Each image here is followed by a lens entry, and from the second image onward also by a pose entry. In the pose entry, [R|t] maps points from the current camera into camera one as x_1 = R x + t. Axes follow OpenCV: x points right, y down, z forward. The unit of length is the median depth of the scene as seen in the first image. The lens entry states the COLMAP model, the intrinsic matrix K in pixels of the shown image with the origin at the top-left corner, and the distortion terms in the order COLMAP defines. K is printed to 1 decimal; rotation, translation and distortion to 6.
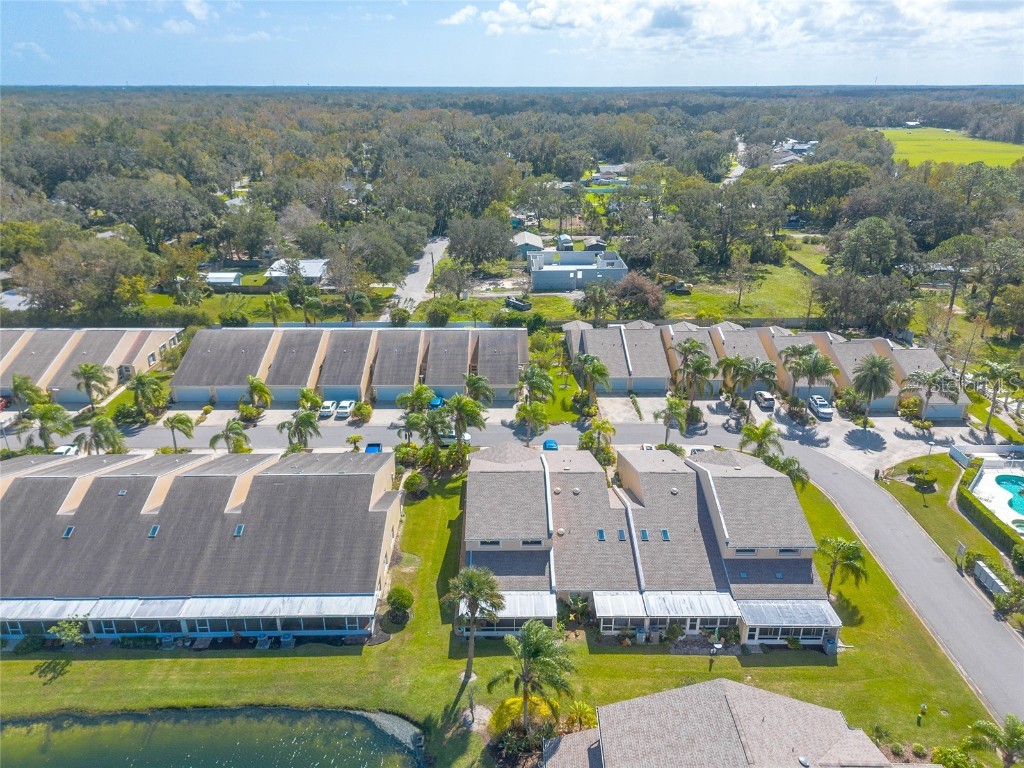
lens RADIAL K [[731.8, 0, 516.9], [0, 731.8, 385.1], [0, 0, 1]] dist [0.061022, -0.046804]
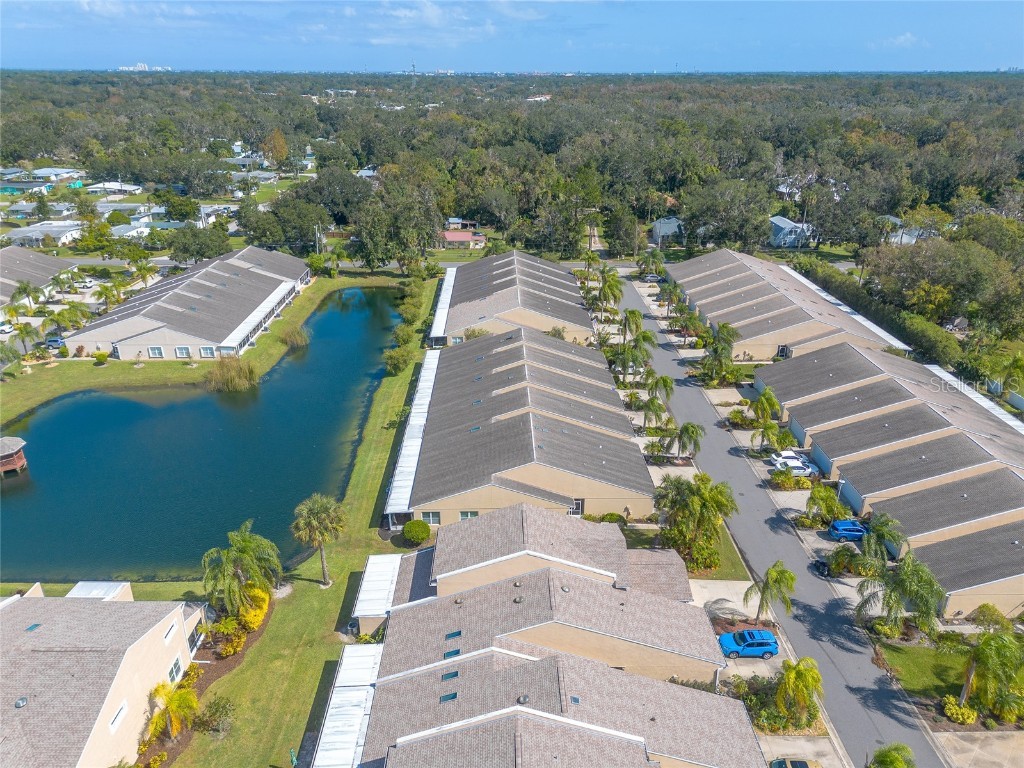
lens RADIAL K [[731.8, 0, 507.3], [0, 731.8, 387.0], [0, 0, 1]] dist [0.061022, -0.046804]
pose [[-0.005029, 0.393202, -0.919439, 0.506409], [-0.378072, 0.850455, 0.365769, -0.233662], [0.925762, 0.349454, 0.144382, 0.563383]]
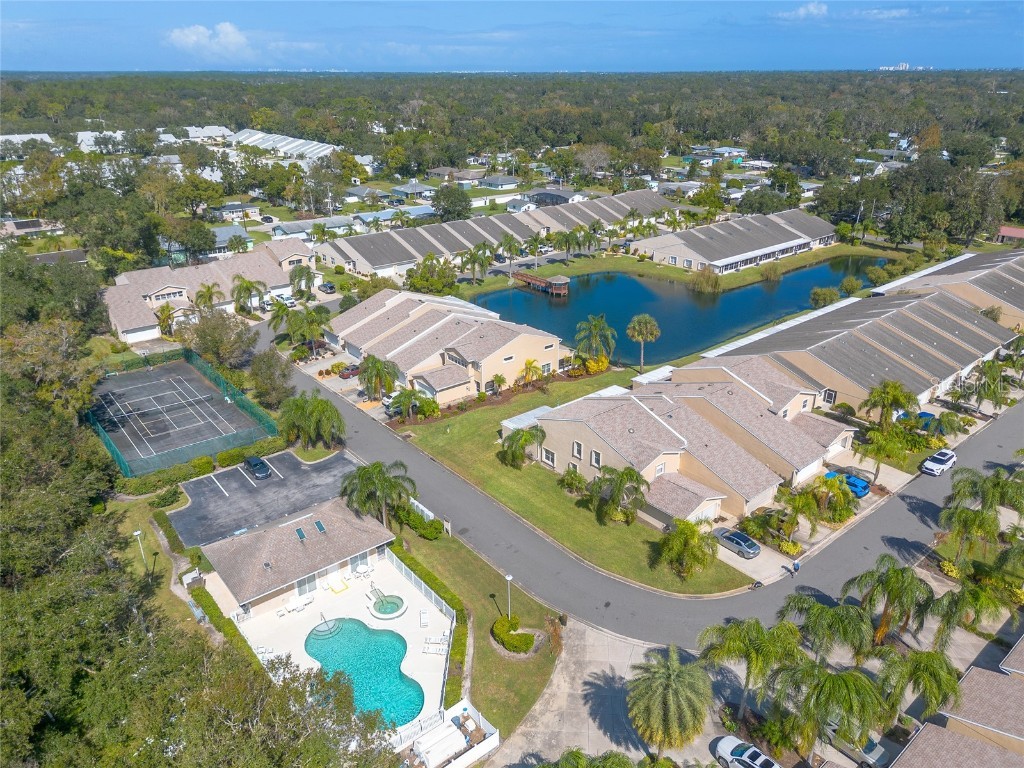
lens RADIAL K [[731.8, 0, 508.4], [0, 731.8, 385.1], [0, 0, 1]] dist [0.061022, -0.046804]
pose [[-0.777685, 0.247296, -0.577971, 0.762075], [-0.235184, 0.738171, 0.632291, -0.414492], [0.583004, 0.627653, -0.515905, 1.033264]]
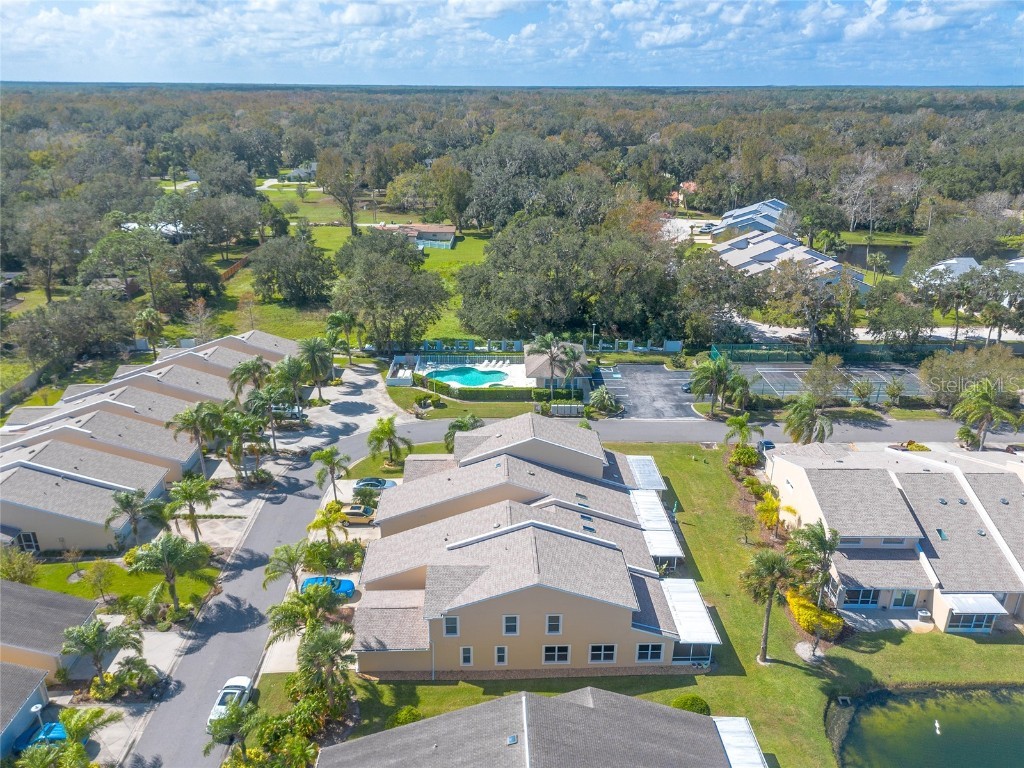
lens RADIAL K [[731.8, 0, 515.9], [0, 731.8, 388.0], [0, 0, 1]] dist [0.061022, -0.046804]
pose [[-0.013573, -0.382279, 0.923947, -0.489043], [0.371894, 0.855814, 0.359552, -0.237116], [-0.928176, 0.348490, 0.130552, 0.599926]]
